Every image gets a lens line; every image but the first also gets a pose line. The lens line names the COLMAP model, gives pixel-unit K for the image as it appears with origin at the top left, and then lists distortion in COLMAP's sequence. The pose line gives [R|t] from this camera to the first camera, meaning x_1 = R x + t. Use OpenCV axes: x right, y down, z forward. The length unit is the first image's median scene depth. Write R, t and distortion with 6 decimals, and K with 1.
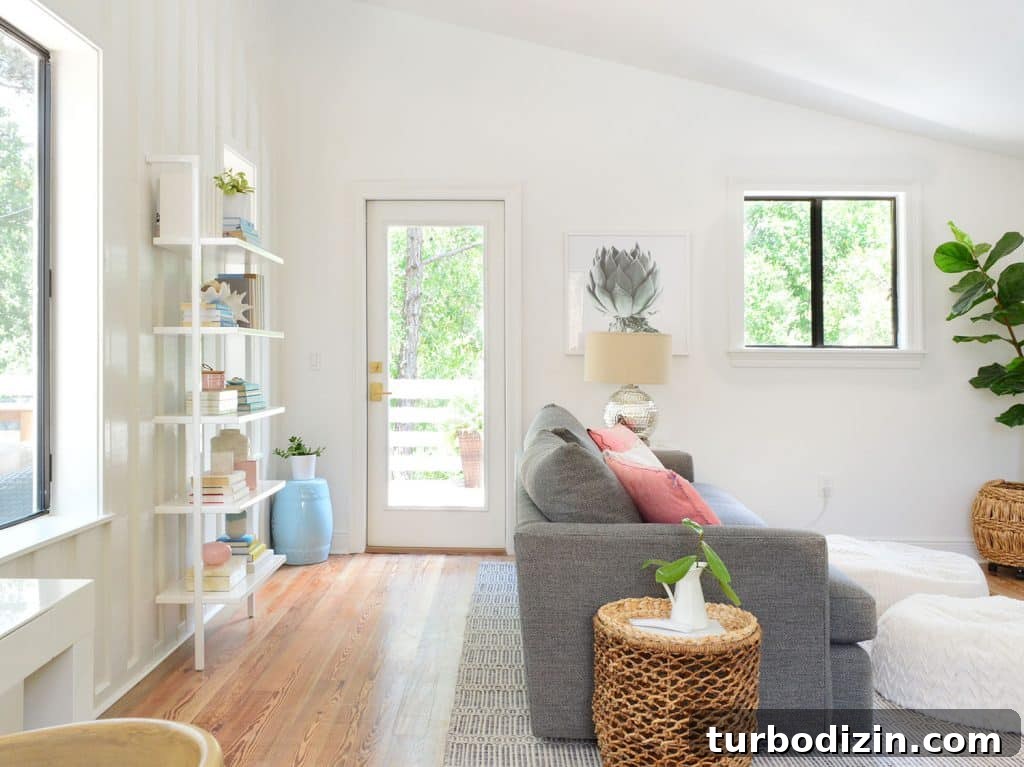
lens RADIAL K [[1019.1, 0, 458.7], [0, 1019.1, 344.5], [0, 0, 1]] dist [-0.008245, 0.000000]
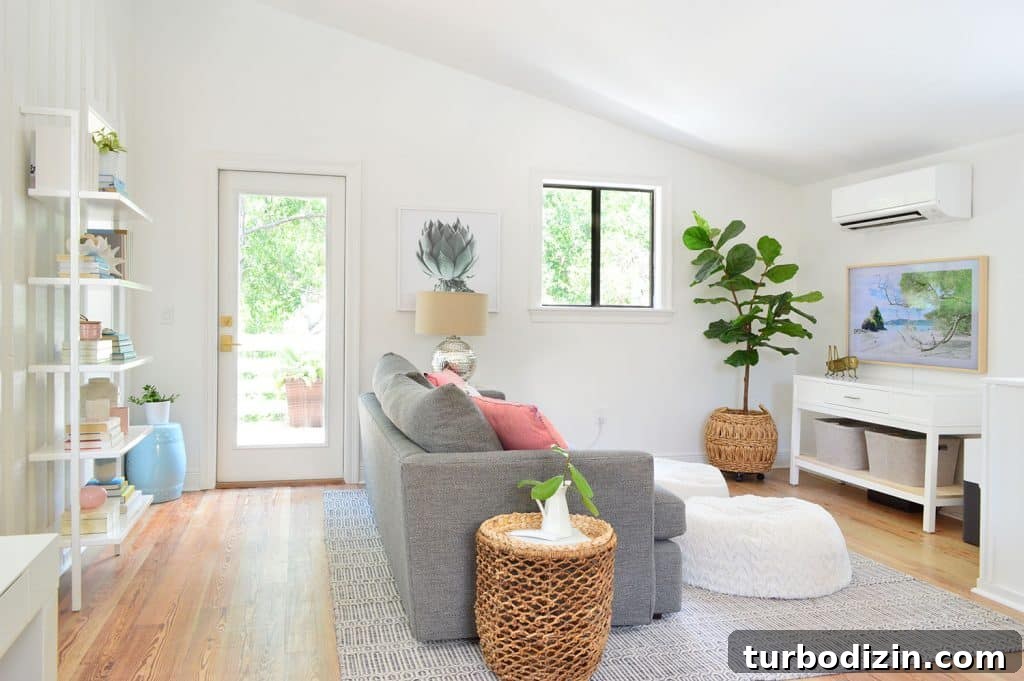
lens RADIAL K [[832.1, 0, 507.6], [0, 832.1, 318.2], [0, 0, 1]] dist [-0.018668, 0.015981]
pose [[0.955174, 0.004624, 0.296009, -0.075972], [-0.008144, 0.999910, 0.010659, 0.009441], [-0.295933, -0.012591, 0.955126, 0.063132]]
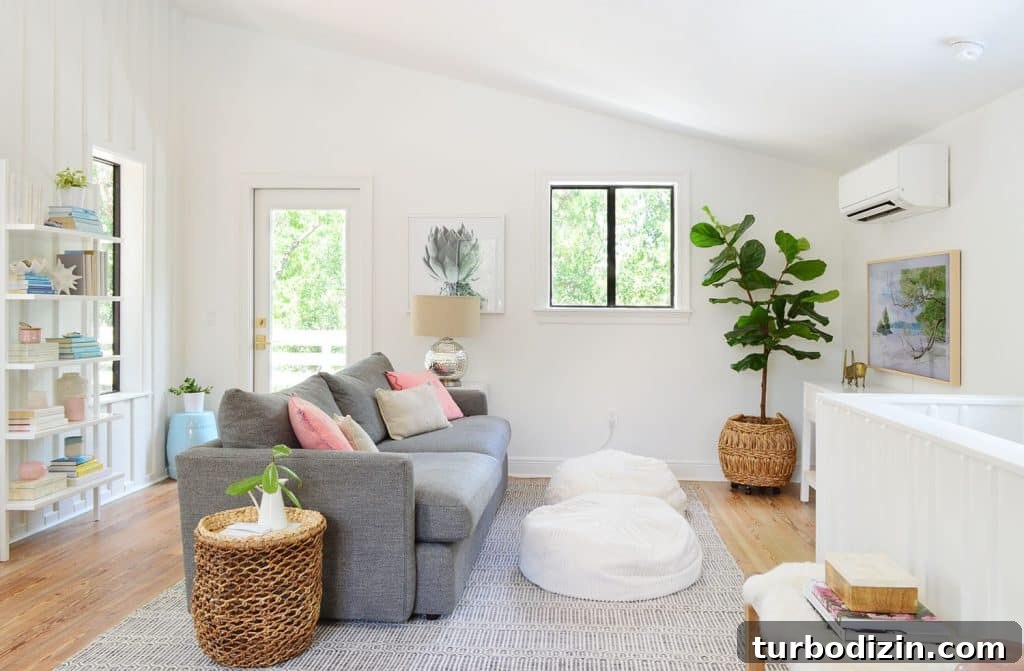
lens RADIAL K [[847.1, 0, 556.7], [0, 847.1, 305.5], [0, 0, 1]] dist [-0.019457, 0.018199]
pose [[0.999930, 0.001229, -0.011747, 0.395460], [-0.001125, 0.999960, 0.008864, -0.011078], [0.011757, -0.008850, 0.999892, -0.045371]]
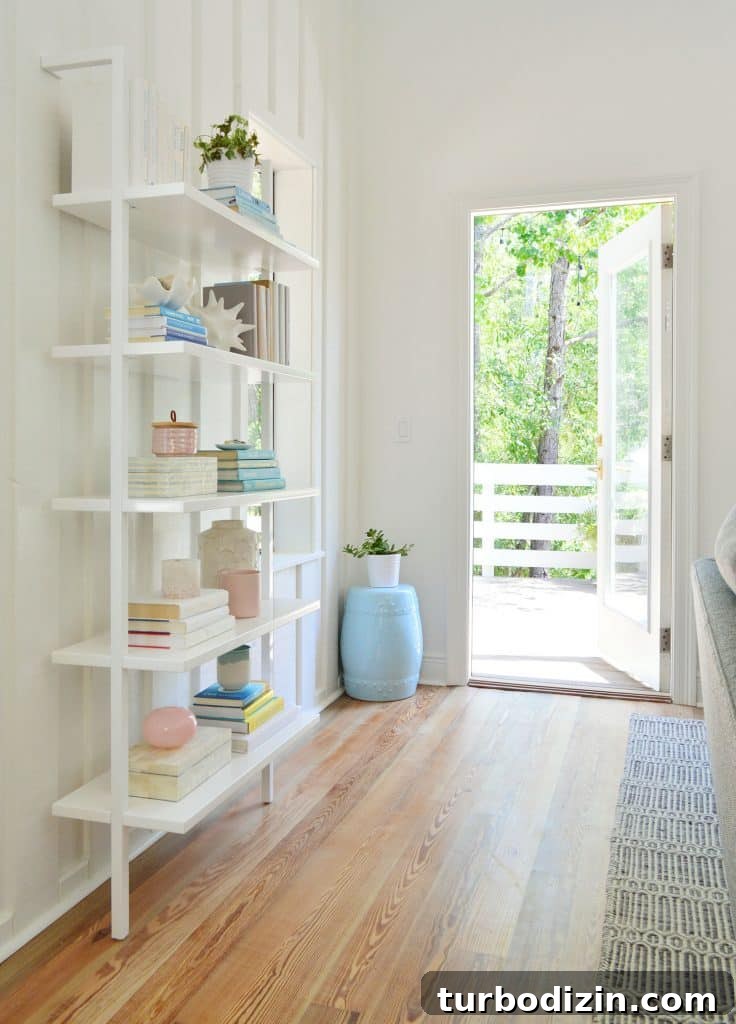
lens RADIAL K [[845.4, 0, 321.6], [0, 845.4, 465.5], [0, 0, 1]] dist [0.007356, 0.023563]
pose [[0.947113, 0.011768, -0.320685, 0.004685], [-0.002884, 0.999599, 0.028164, 0.033071], [0.320888, -0.025750, 0.946767, 0.510153]]
